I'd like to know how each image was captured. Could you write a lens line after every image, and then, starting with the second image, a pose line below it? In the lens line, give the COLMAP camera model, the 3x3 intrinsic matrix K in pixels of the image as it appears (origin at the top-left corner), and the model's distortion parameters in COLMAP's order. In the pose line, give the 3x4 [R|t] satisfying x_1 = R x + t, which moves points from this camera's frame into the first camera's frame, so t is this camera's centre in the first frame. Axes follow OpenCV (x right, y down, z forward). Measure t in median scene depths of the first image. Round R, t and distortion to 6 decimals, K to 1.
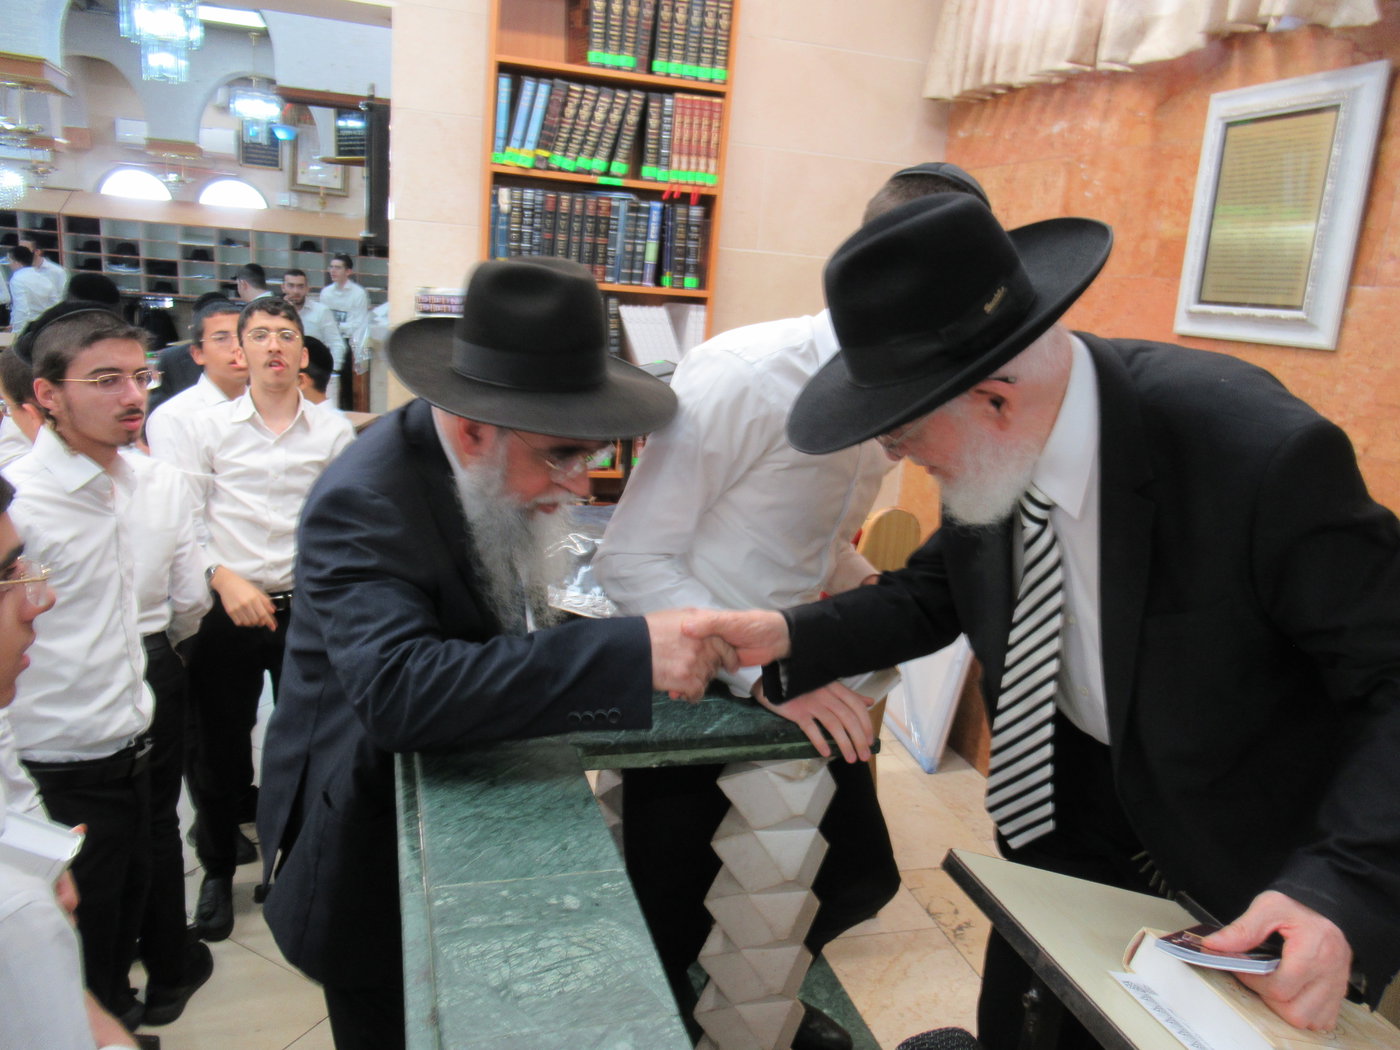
lens RADIAL K [[1045.8, 0, 695.9], [0, 1045.8, 522.4], [0, 0, 1]] dist [-0.000692, 0.009518]
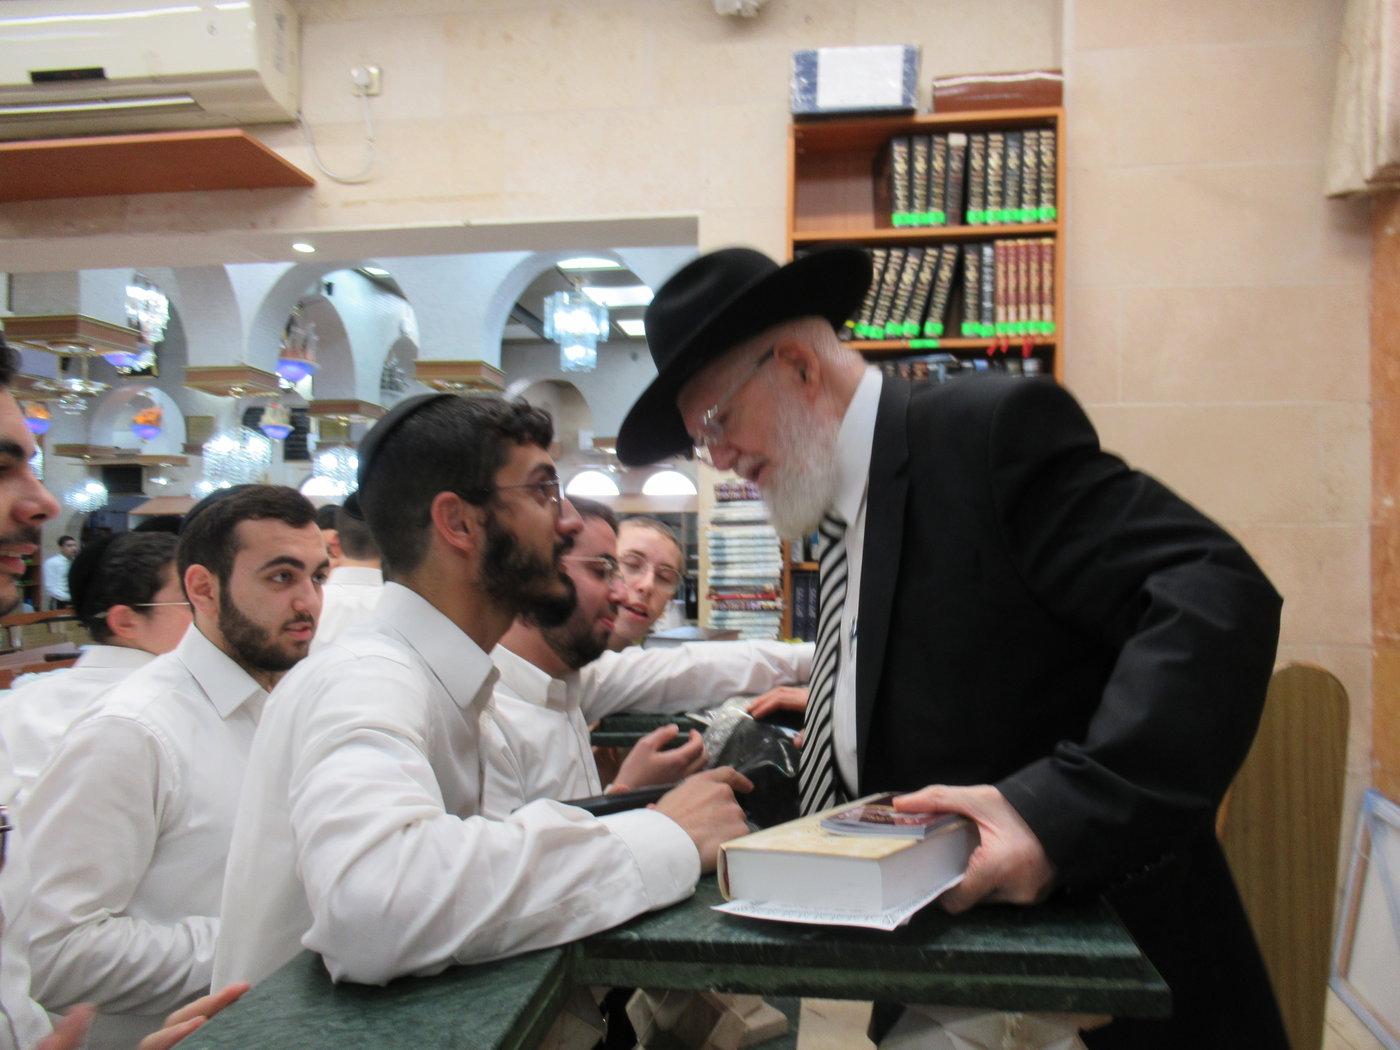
lens RADIAL K [[1043.8, 0, 700.0], [0, 1043.8, 525.0], [0, 0, 1]] dist [-0.003305, 0.003194]
pose [[0.912213, -0.087060, -0.400359, 0.086115], [-0.022869, 0.964821, -0.261913, 0.058233], [0.409077, 0.248076, 0.878131, 0.185507]]
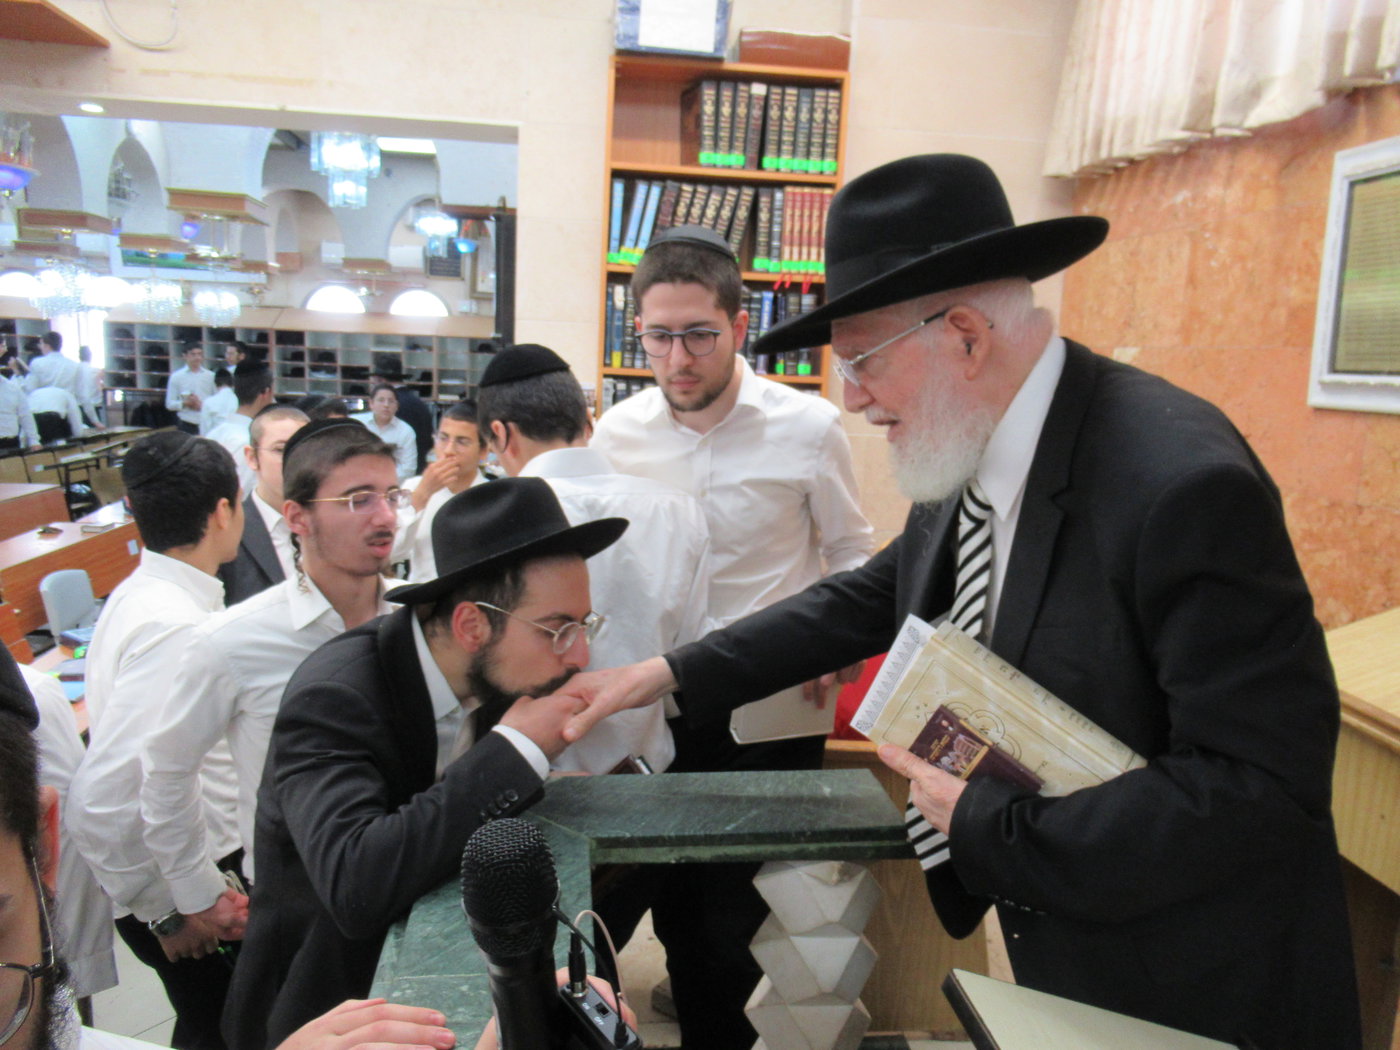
lens RADIAL K [[1043.8, 0, 700.0], [0, 1043.8, 525.0], [0, 0, 1]] dist [-0.003305, 0.003194]
pose [[0.986547, -0.009641, -0.163195, 0.061902], [-0.003523, 0.996774, -0.080186, -0.000186], [0.163442, 0.079682, 0.983330, 0.012593]]
